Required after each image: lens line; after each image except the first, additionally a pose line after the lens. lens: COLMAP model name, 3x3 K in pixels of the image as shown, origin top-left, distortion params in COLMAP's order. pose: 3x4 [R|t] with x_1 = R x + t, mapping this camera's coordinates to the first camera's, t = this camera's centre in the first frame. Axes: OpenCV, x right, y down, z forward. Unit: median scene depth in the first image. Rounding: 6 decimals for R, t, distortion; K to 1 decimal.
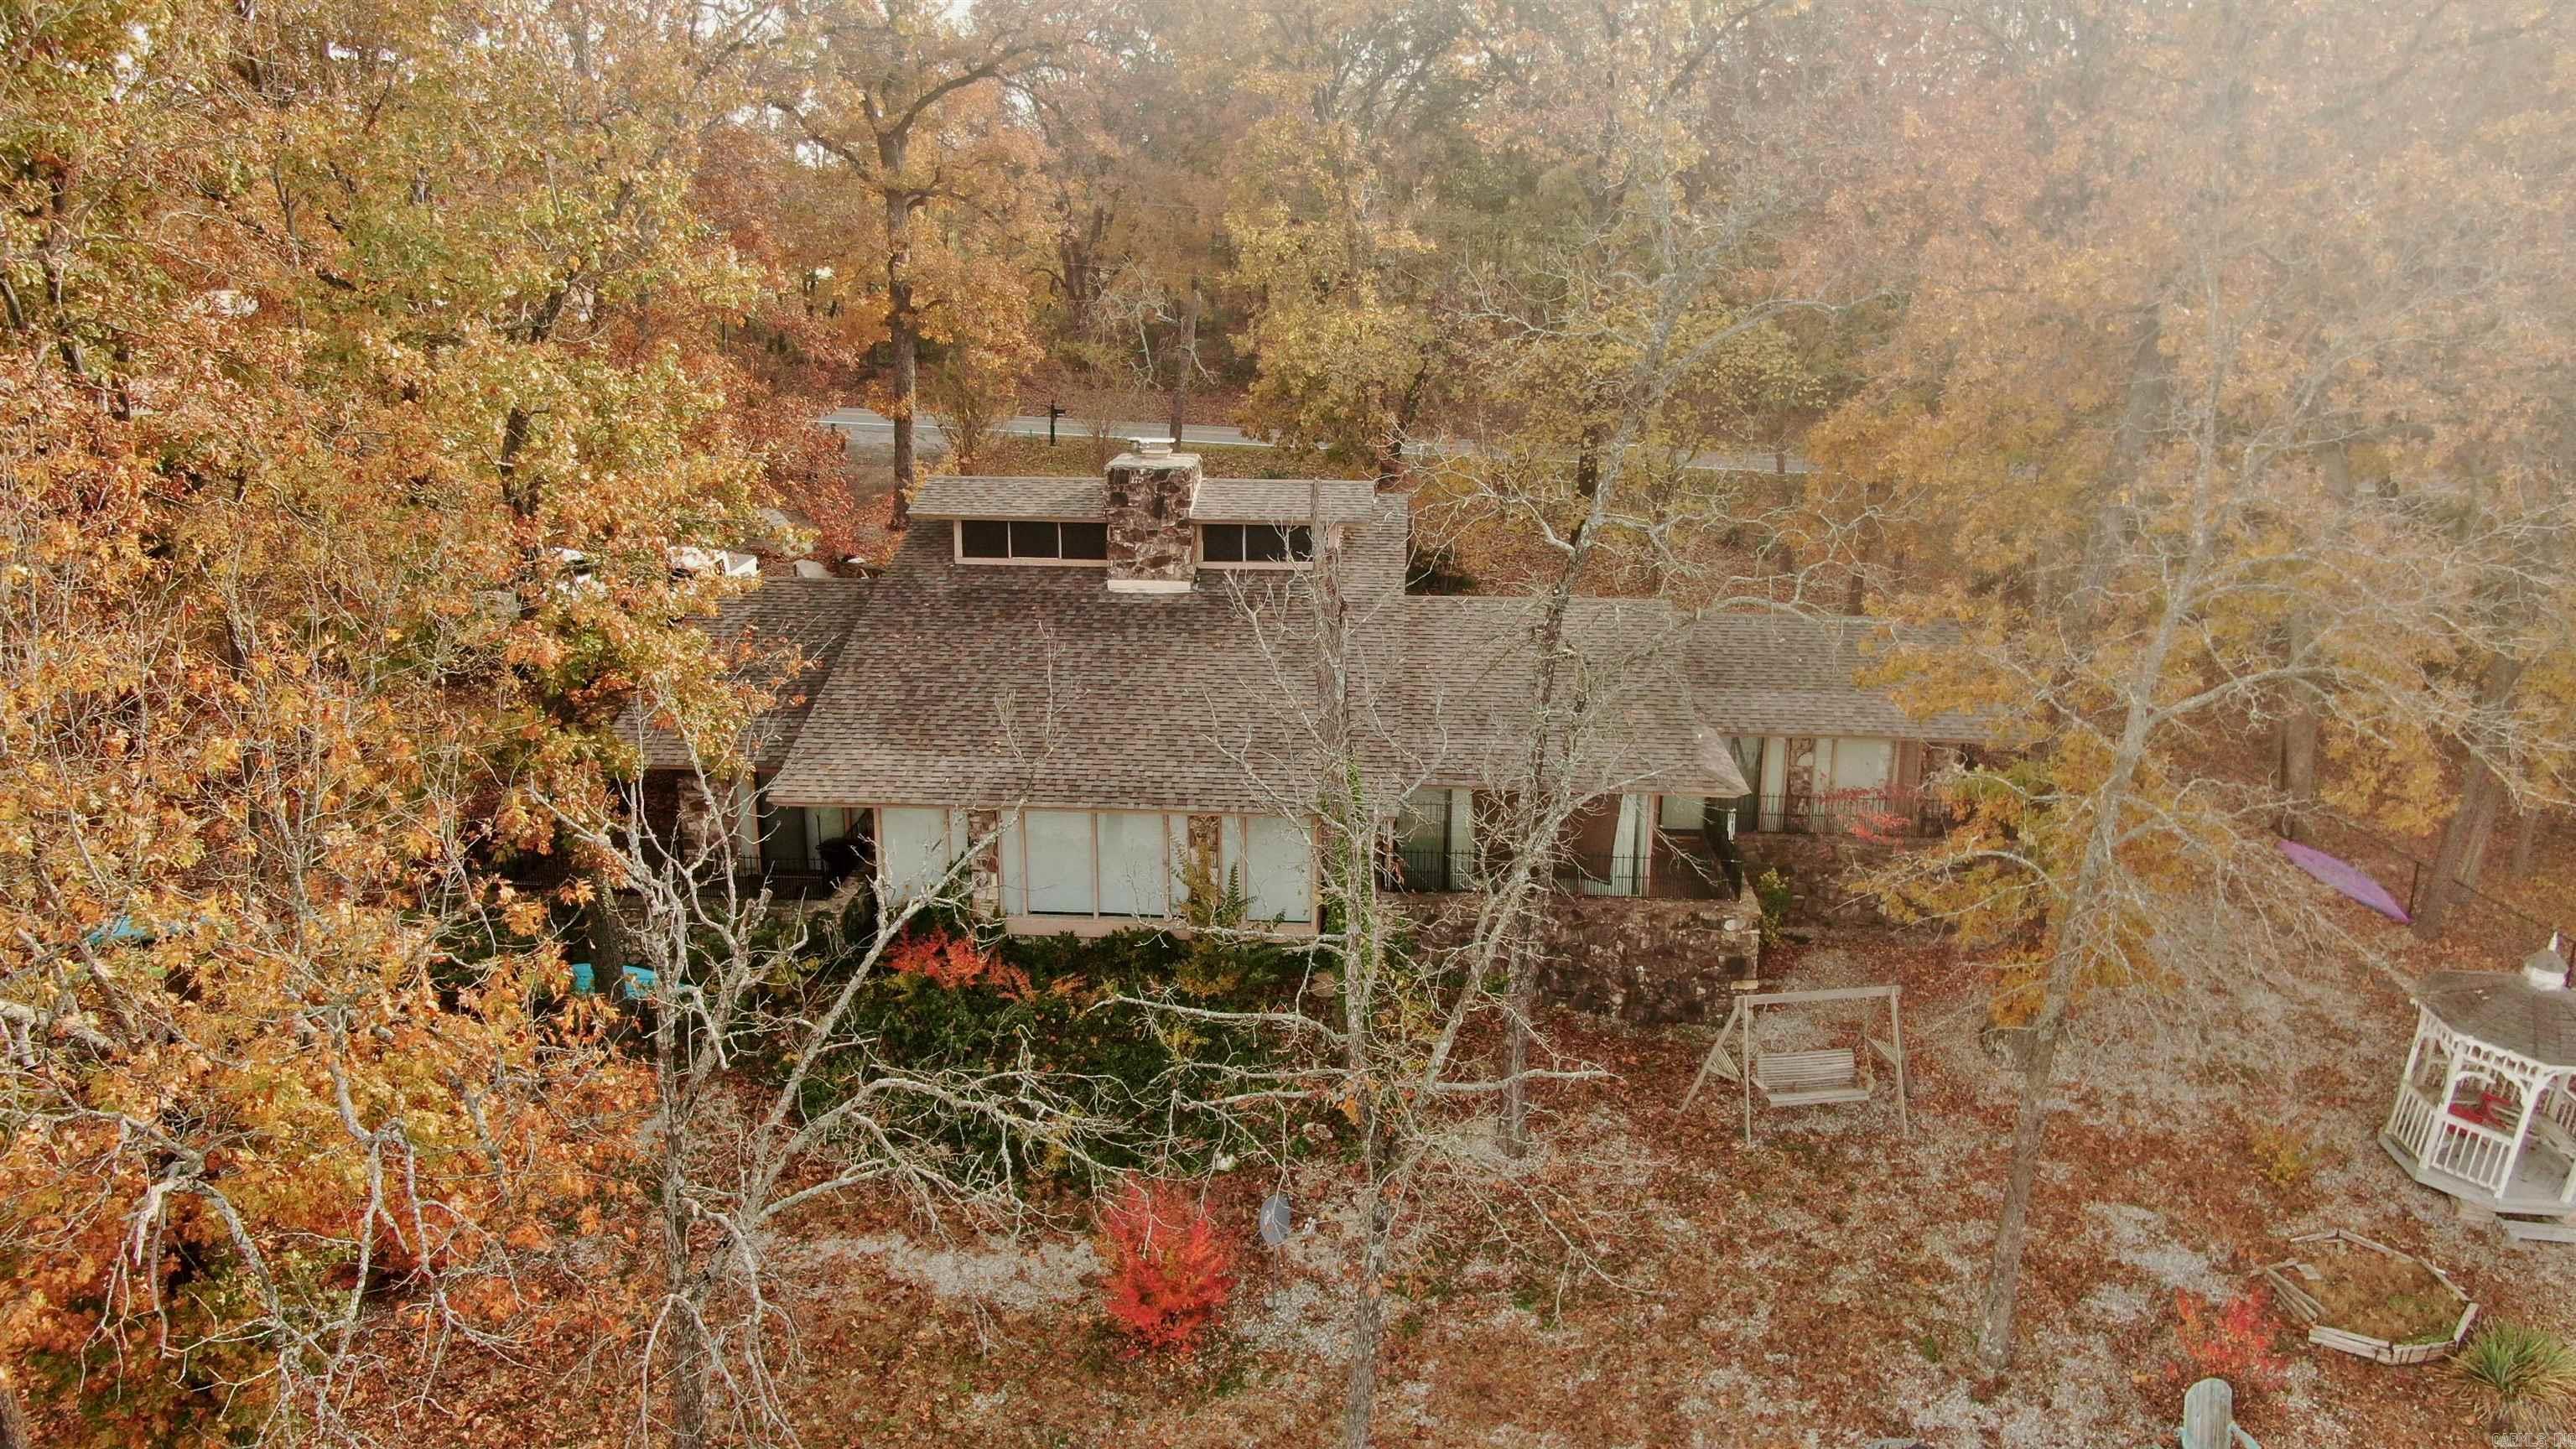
lens RADIAL K [[1845.0, 0, 1288.0], [0, 1845.0, 724.5], [0, 0, 1]] dist [-0.008336, 0.004322]
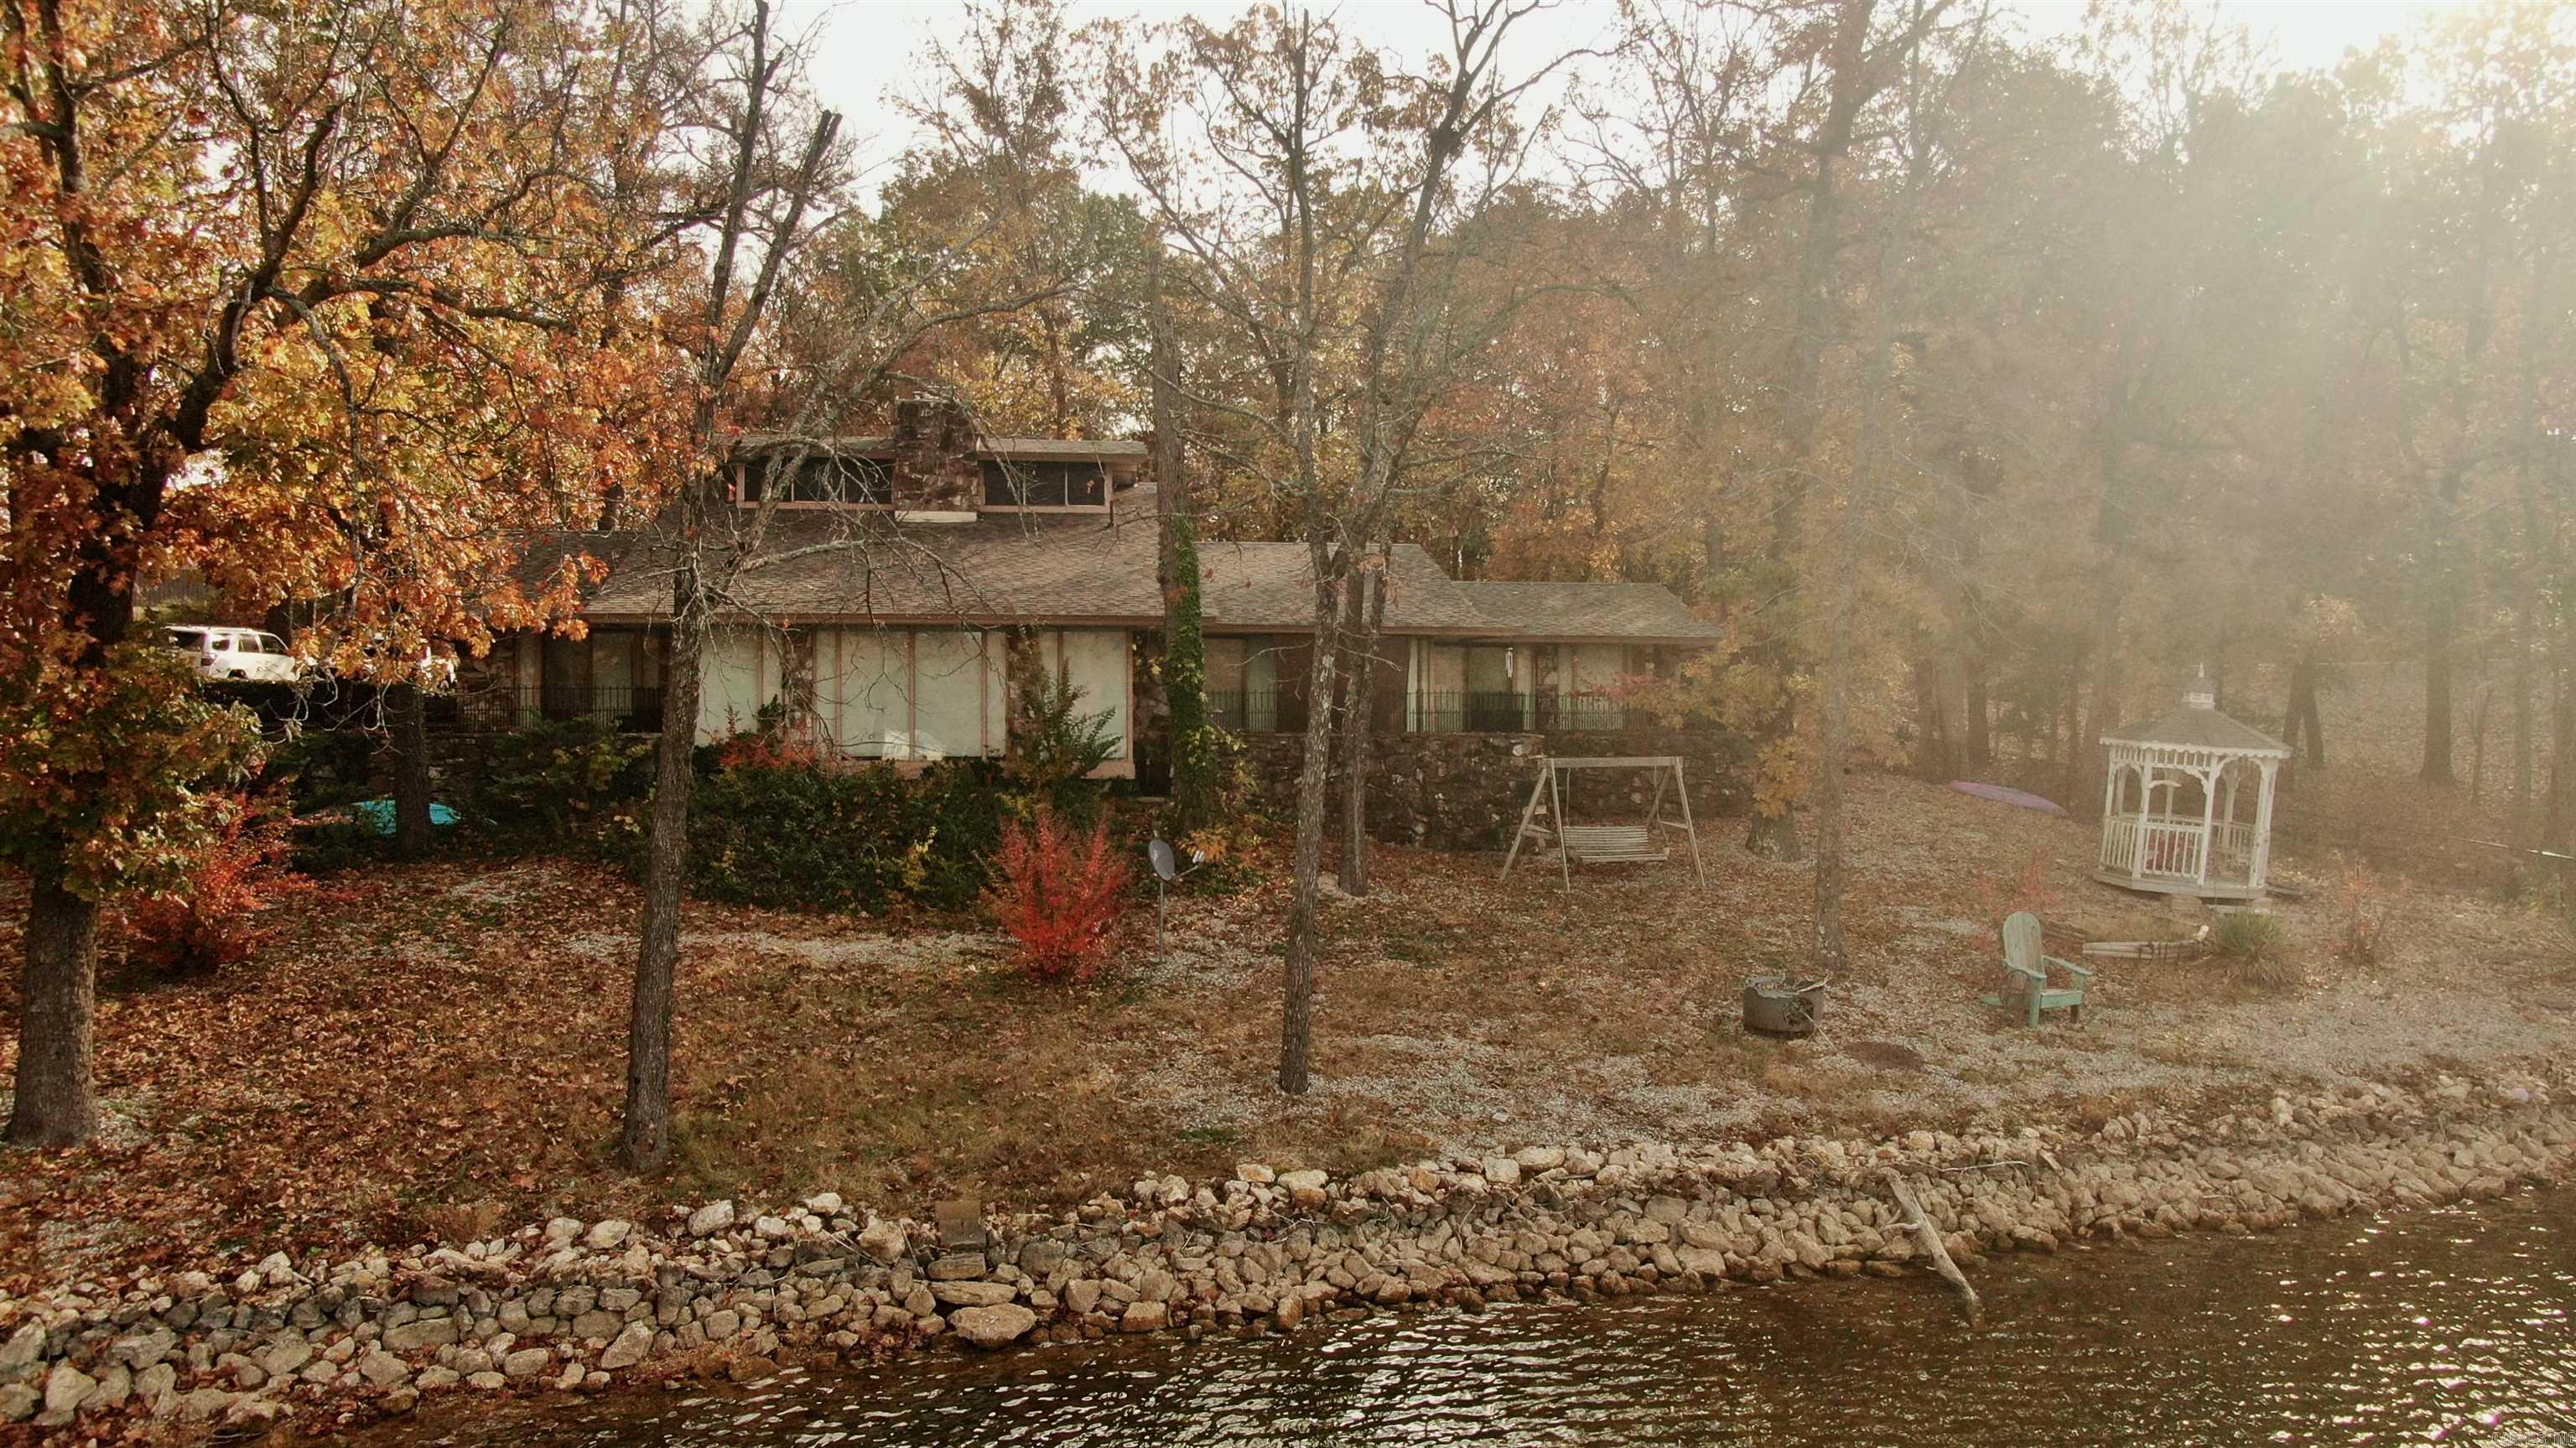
lens RADIAL K [[1844.9, 0, 1288.0], [0, 1844.9, 724.0], [0, 0, 1]] dist [-0.008336, 0.004322]
pose [[0.976513, -0.010048, 0.215225, -0.122301], [0.064449, 0.966798, -0.247283, 0.352615], [-0.205595, 0.255346, 0.944738, 0.008593]]
